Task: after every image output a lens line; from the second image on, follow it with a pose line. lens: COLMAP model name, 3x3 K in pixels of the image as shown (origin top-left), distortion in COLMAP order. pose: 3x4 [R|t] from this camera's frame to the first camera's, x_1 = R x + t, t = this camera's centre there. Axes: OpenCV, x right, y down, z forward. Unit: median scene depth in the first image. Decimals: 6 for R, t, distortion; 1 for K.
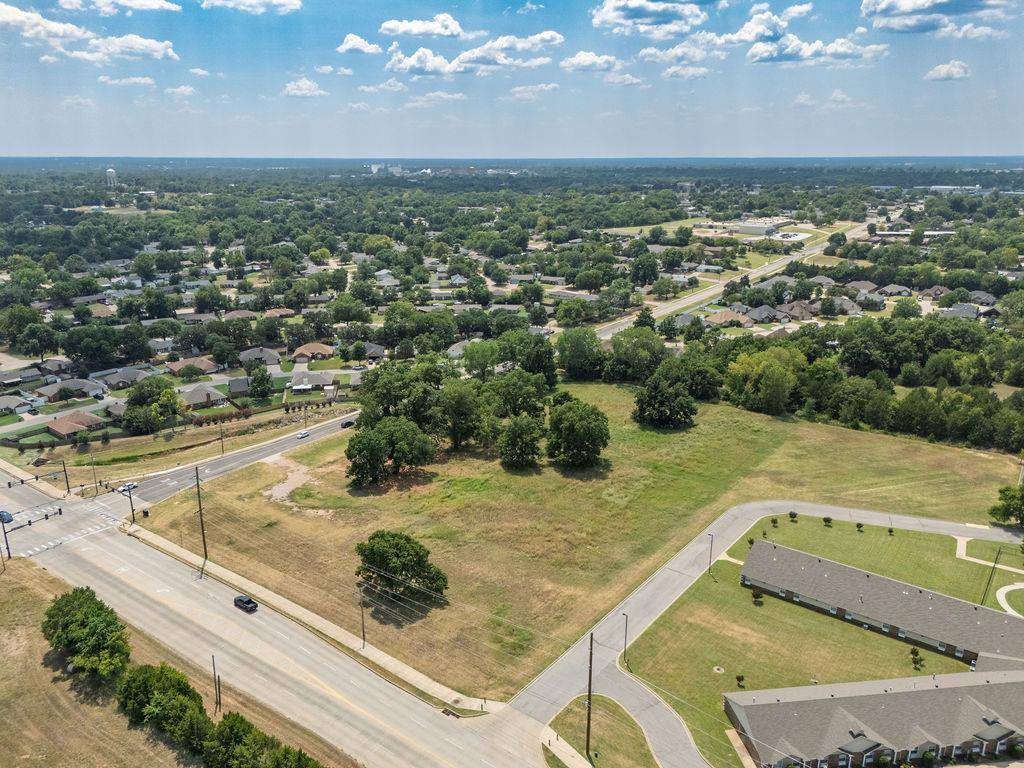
lens RADIAL K [[758.8, 0, 519.0], [0, 758.8, 382.8], [0, 0, 1]] dist [0.063708, -0.058635]
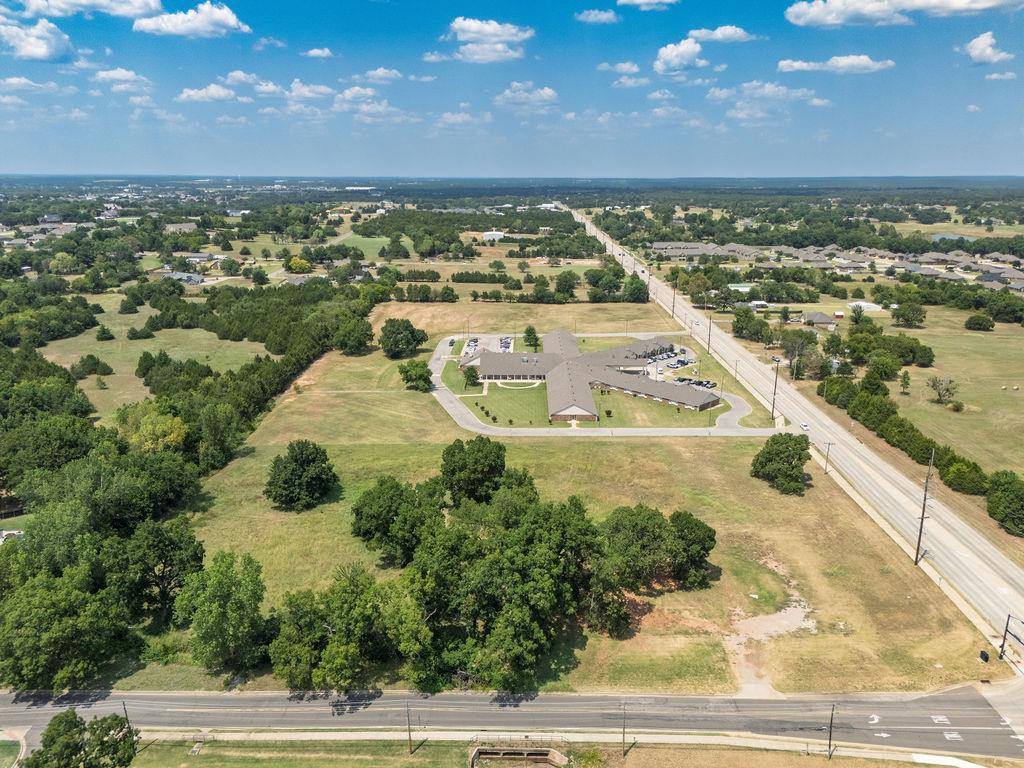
lens RADIAL K [[758.8, 0, 515.0], [0, 758.8, 383.3], [0, 0, 1]] dist [0.063708, -0.058635]
pose [[-0.590825, -0.214642, 0.777724, -0.694239], [0.226628, 0.880998, 0.415310, -0.429605], [-0.774316, 0.421629, -0.471872, 1.489404]]
